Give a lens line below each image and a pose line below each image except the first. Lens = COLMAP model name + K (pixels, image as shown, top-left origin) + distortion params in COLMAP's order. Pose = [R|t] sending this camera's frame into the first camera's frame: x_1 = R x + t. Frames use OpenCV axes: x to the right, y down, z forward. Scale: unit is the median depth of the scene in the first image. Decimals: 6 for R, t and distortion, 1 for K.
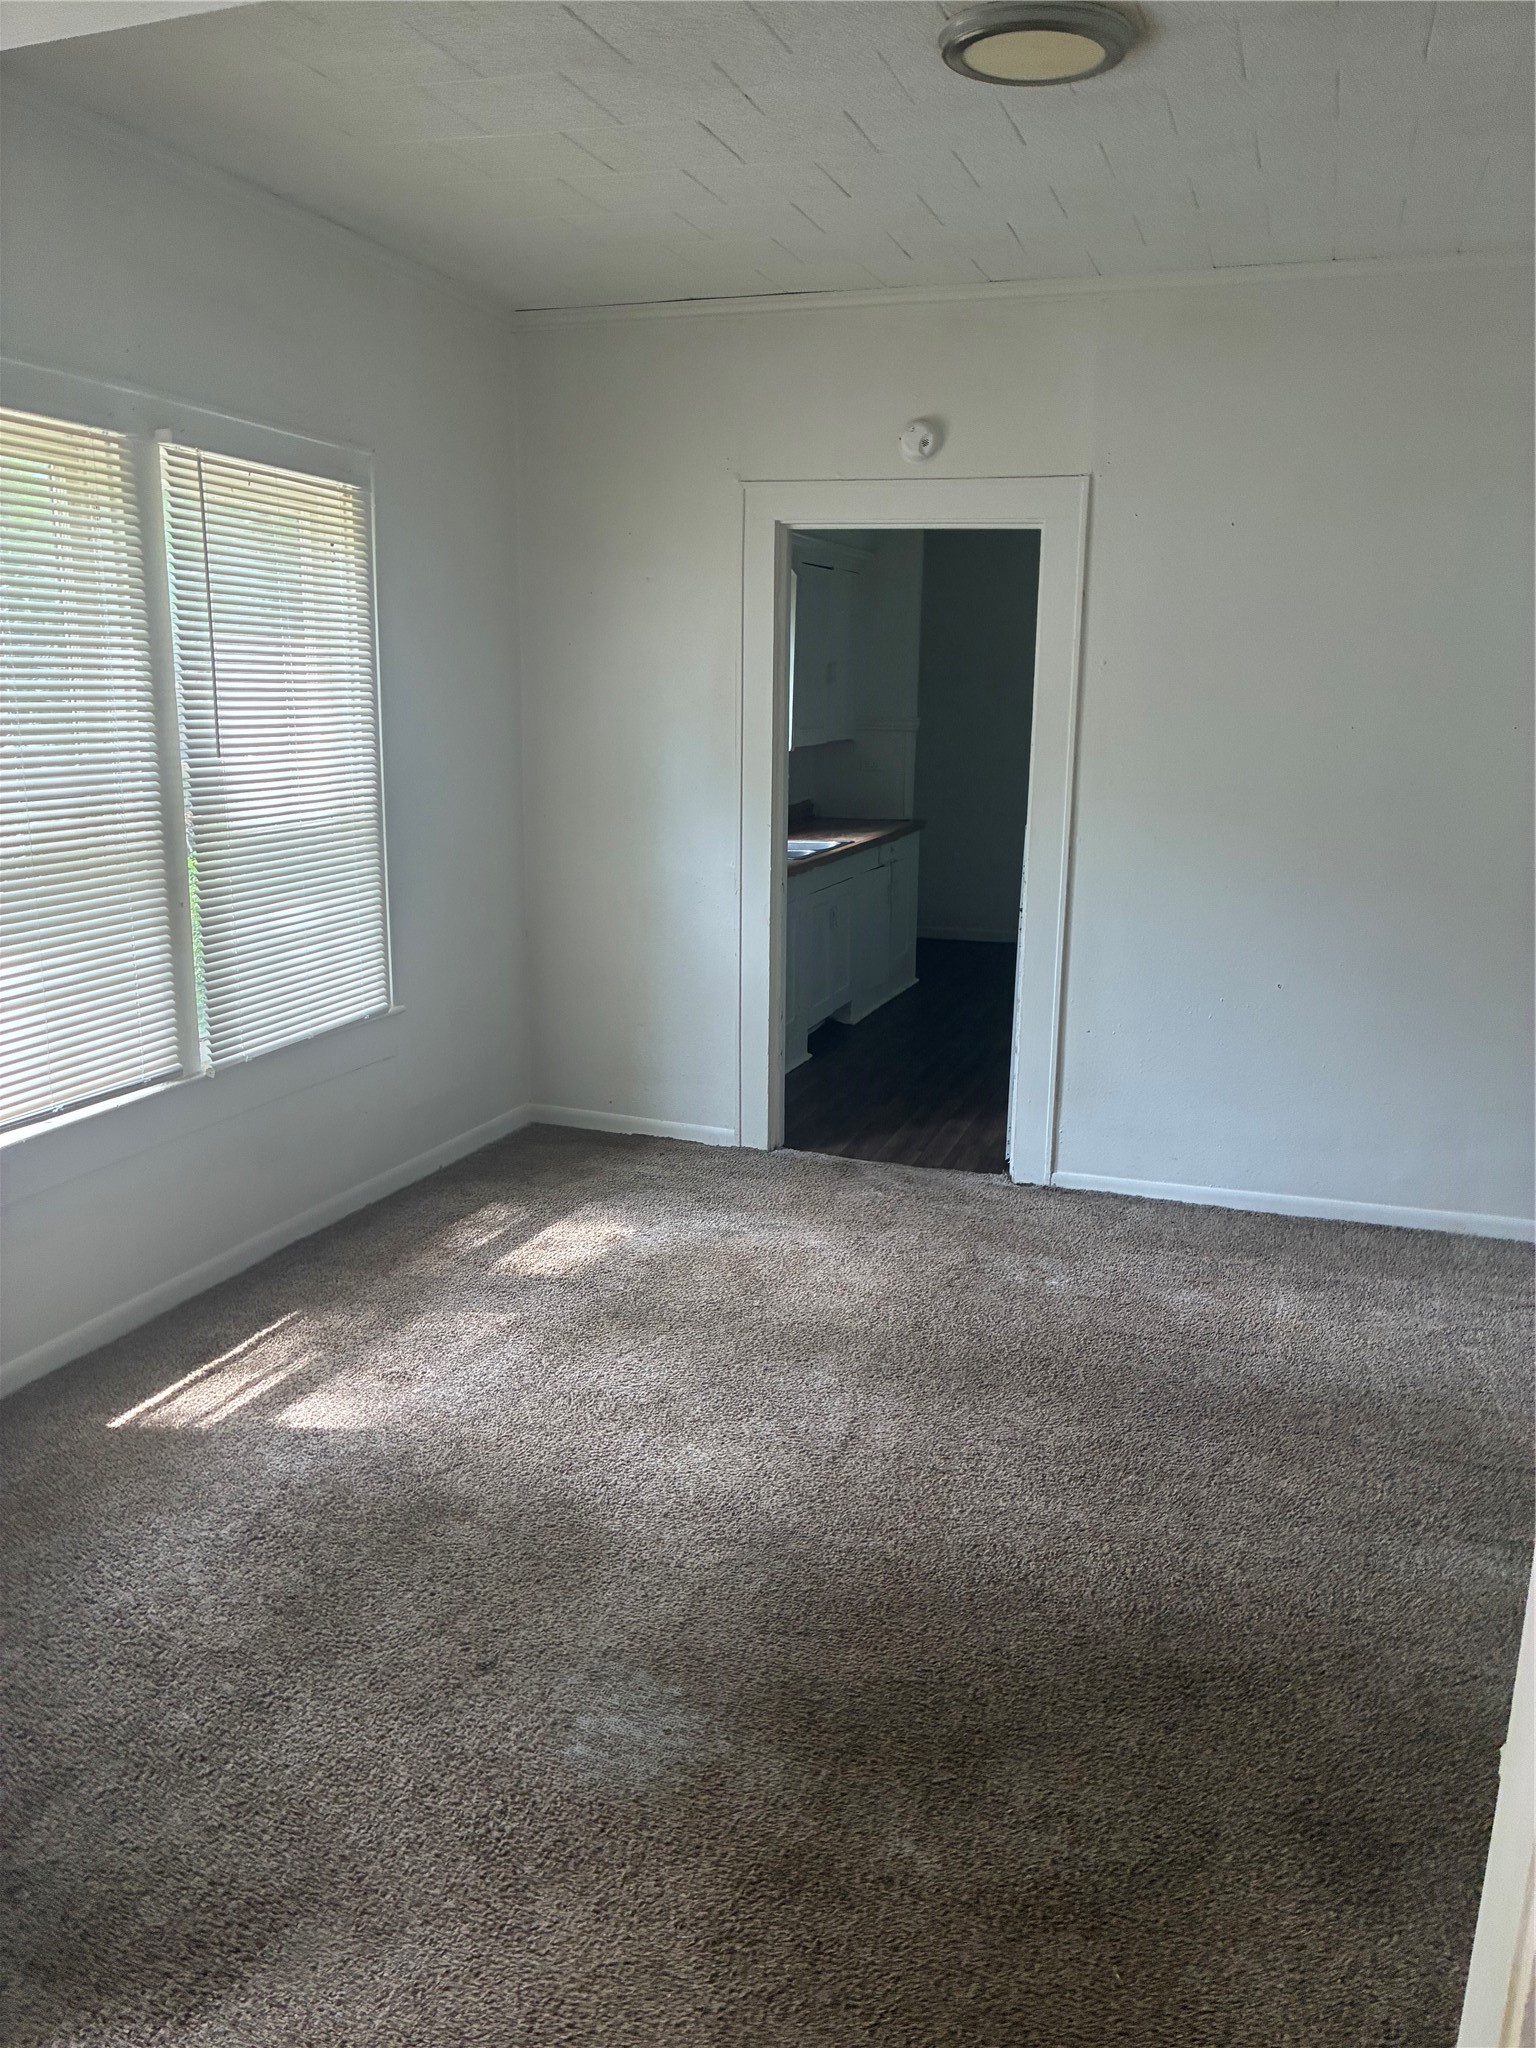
lens RADIAL K [[1533.0, 0, 755.5], [0, 1533.0, 1025.4], [0, 0, 1]] dist [-0.000017, -0.000284]
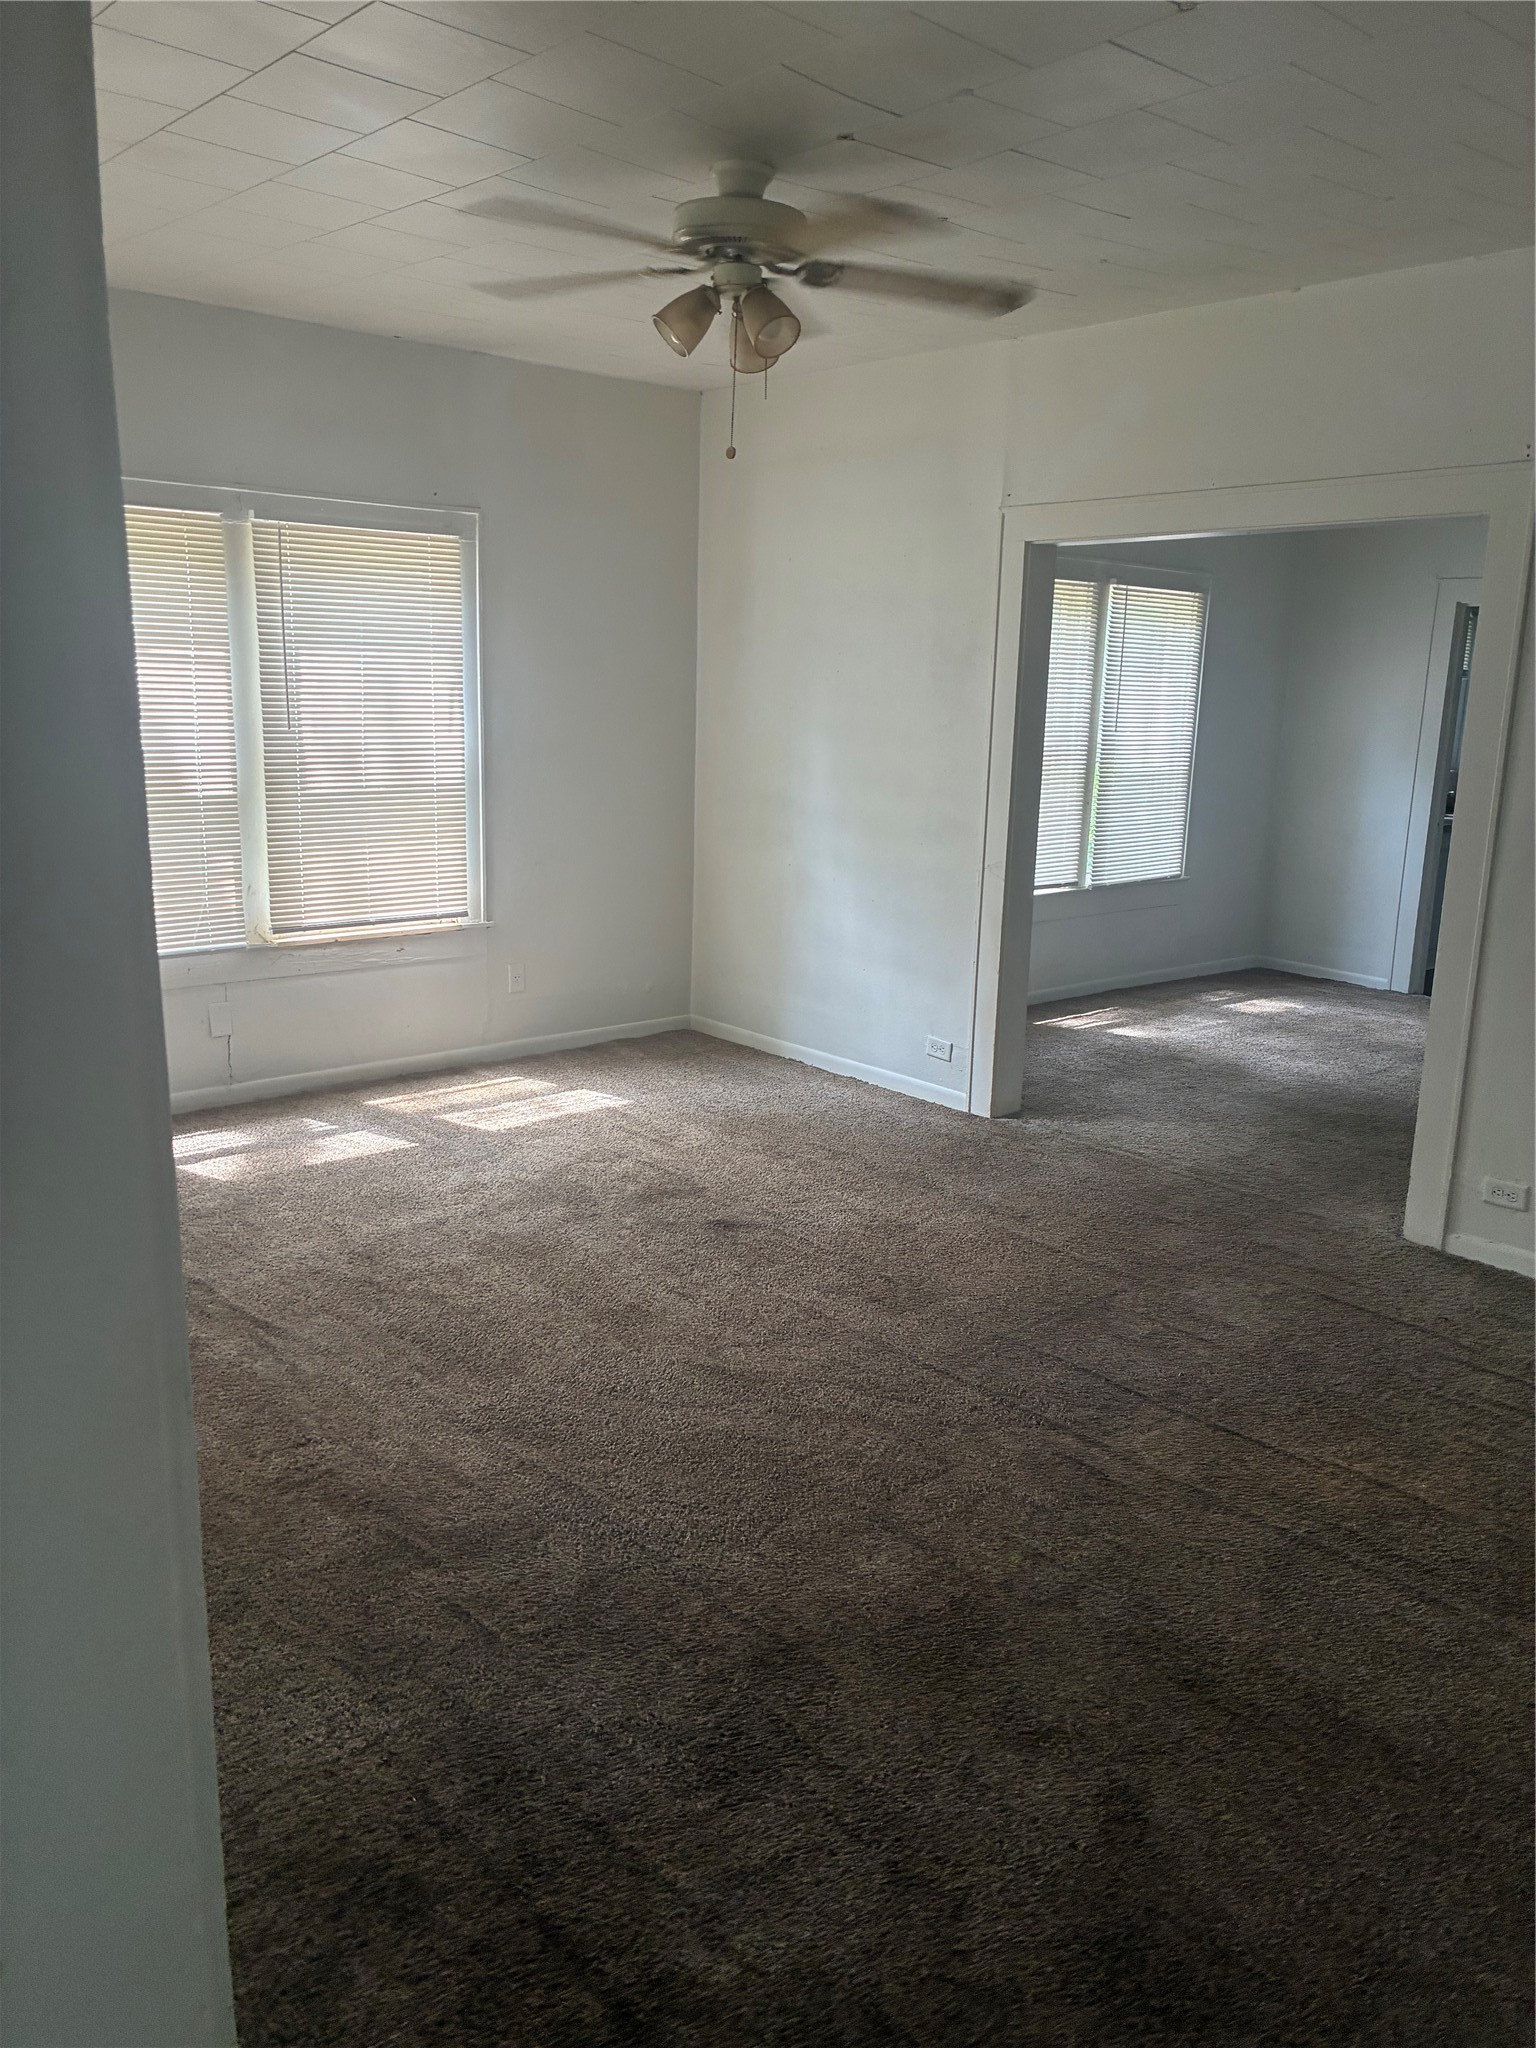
lens RADIAL K [[1533.0, 0, 755.5], [0, 1533.0, 1025.4], [0, 0, 1]] dist [-0.000017, -0.000284]
pose [[0.871257, 0.120052, -0.475919, 0.241544], [-0.122076, 0.992159, 0.026792, 0.207519], [0.475404, 0.034755, 0.879081, -0.969952]]
